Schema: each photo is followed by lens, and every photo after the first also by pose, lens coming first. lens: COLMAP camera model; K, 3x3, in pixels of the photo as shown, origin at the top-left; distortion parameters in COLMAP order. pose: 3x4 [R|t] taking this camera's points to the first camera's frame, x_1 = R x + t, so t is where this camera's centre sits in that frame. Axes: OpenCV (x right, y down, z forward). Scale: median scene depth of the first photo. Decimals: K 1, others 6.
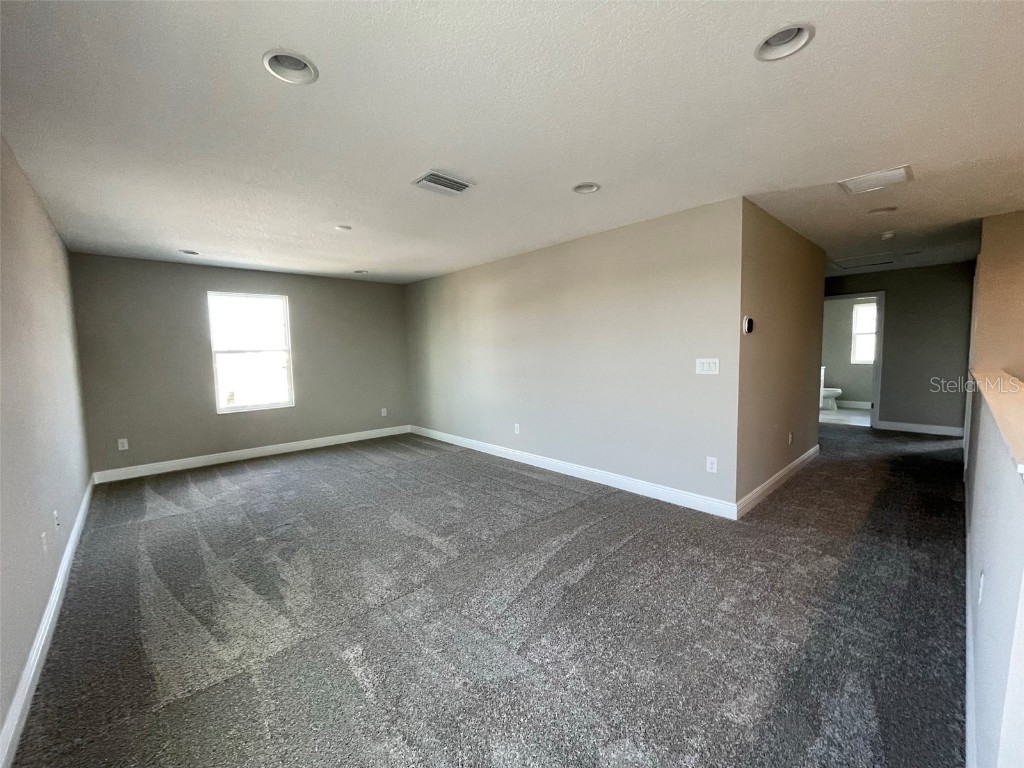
lens RADIAL K [[413.6, 0, 510.1], [0, 413.6, 382.9], [0, 0, 1]] dist [-0.001234, -0.000045]
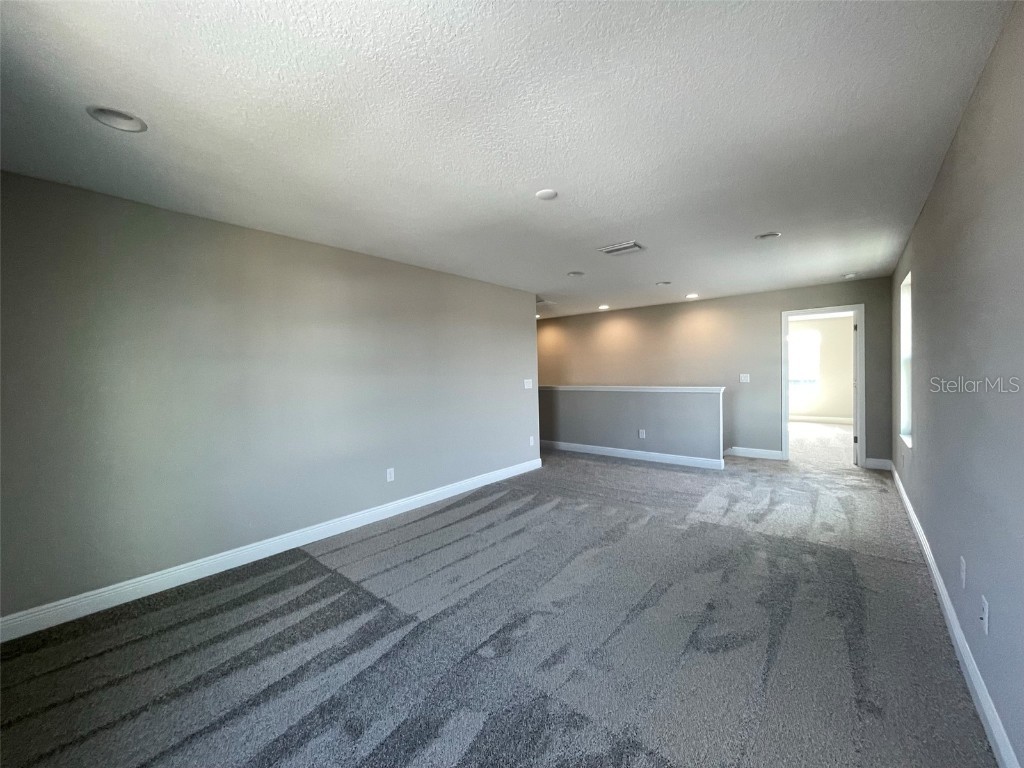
lens RADIAL K [[413.6, 0, 509.6], [0, 413.6, 383.6], [0, 0, 1]] dist [-0.001234, -0.000045]
pose [[-0.138599, -0.004771, 0.990337, -1.101799], [0.100029, 0.994807, 0.018791, -0.073528], [-0.985284, 0.101667, -0.137402, 1.204801]]
